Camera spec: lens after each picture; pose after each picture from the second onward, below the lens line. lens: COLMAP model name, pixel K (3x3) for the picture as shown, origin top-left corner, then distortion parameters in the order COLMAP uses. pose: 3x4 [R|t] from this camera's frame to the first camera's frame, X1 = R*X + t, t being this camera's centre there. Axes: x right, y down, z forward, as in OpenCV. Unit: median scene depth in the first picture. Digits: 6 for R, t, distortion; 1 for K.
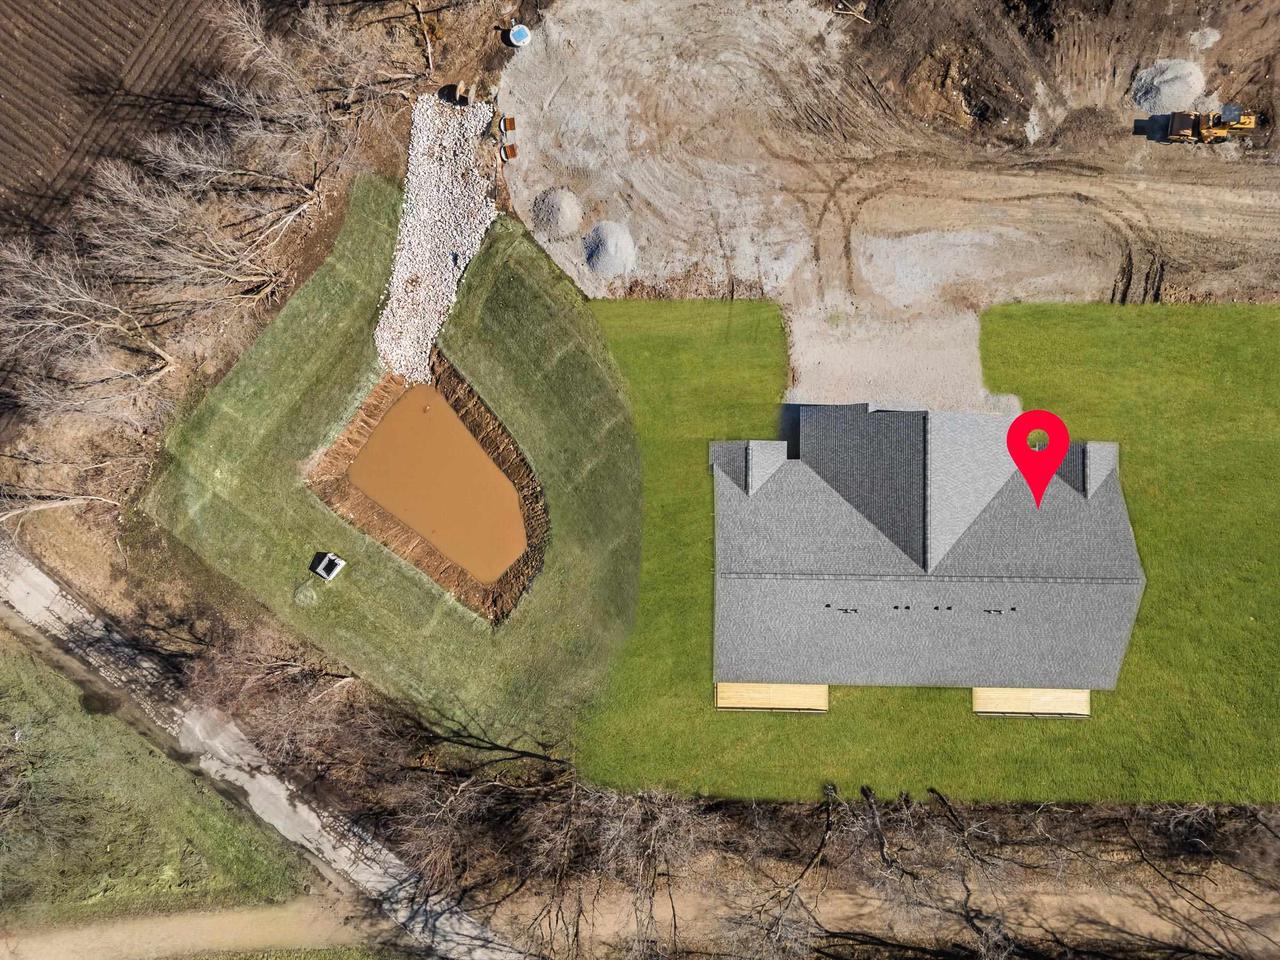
lens RADIAL K [[893.7, 0, 642.3], [0, 893.7, 505.6], [0, 0, 1]] dist [0.024354, -0.029907]
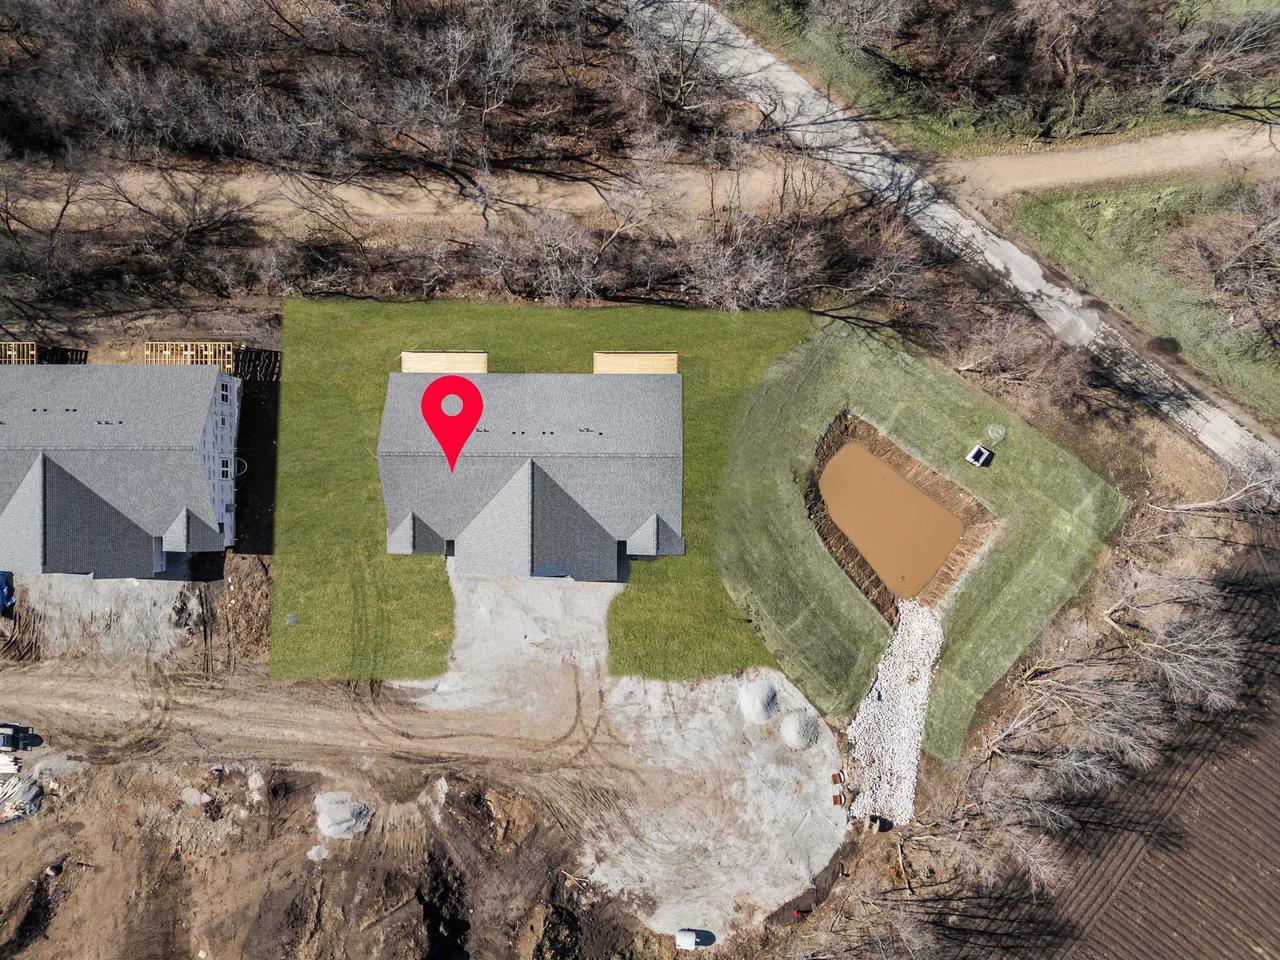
lens RADIAL K [[893.7, 0, 639.3], [0, 893.7, 480.3], [0, 0, 1]] dist [0.024354, -0.029907]
pose [[-0.998373, 0.003847, 0.056899, 0.061312], [-0.003560, -0.999980, 0.005139, 0.029416], [0.056917, 0.004929, 0.998367, -0.306684]]
